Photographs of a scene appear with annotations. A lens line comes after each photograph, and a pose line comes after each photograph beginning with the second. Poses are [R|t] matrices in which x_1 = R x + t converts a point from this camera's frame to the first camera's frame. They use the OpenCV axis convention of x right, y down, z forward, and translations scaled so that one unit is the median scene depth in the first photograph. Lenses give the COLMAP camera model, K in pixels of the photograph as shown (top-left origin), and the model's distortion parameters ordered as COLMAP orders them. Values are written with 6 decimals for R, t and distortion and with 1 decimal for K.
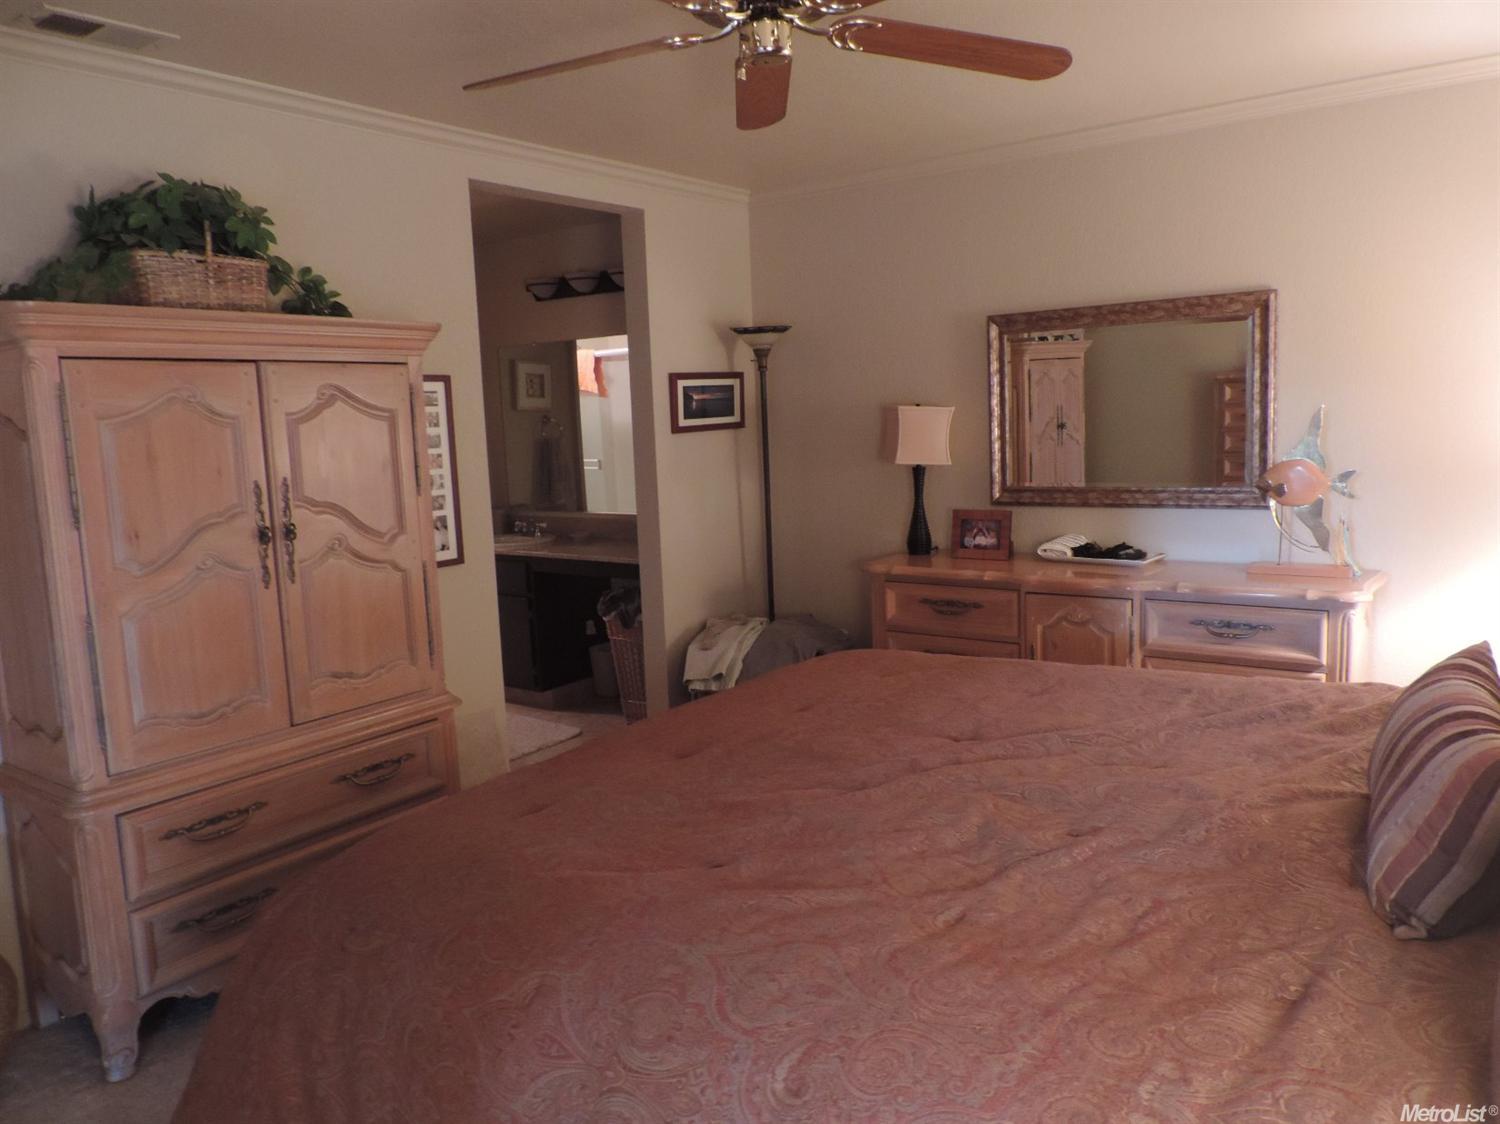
lens RADIAL K [[1071.7, 0, 750.6], [0, 1071.7, 556.2], [0, 0, 1]] dist [-0.003283, -0.008388]
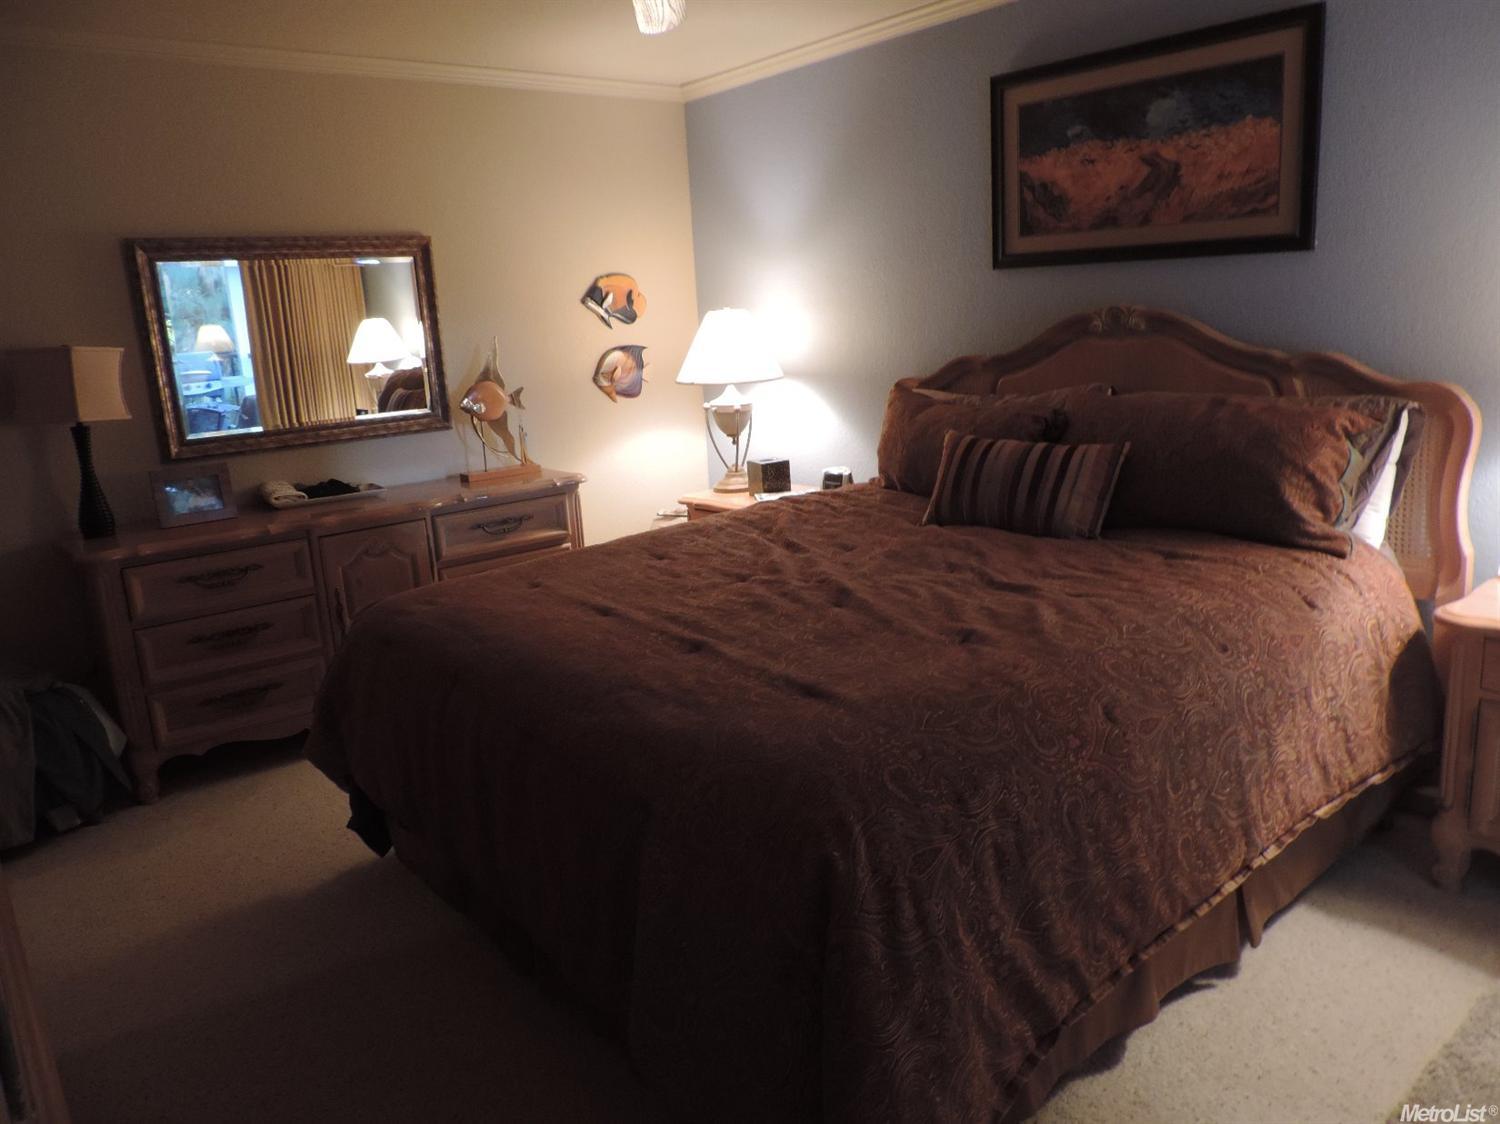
lens RADIAL K [[1071.7, 0, 750.6], [0, 1071.7, 556.2], [0, 0, 1]] dist [-0.003283, -0.008388]
pose [[0.256084, -0.189104, 0.947977, -0.565399], [0.173712, 0.973716, 0.147312, -0.023724], [-0.950918, 0.126951, 0.282203, 0.381914]]
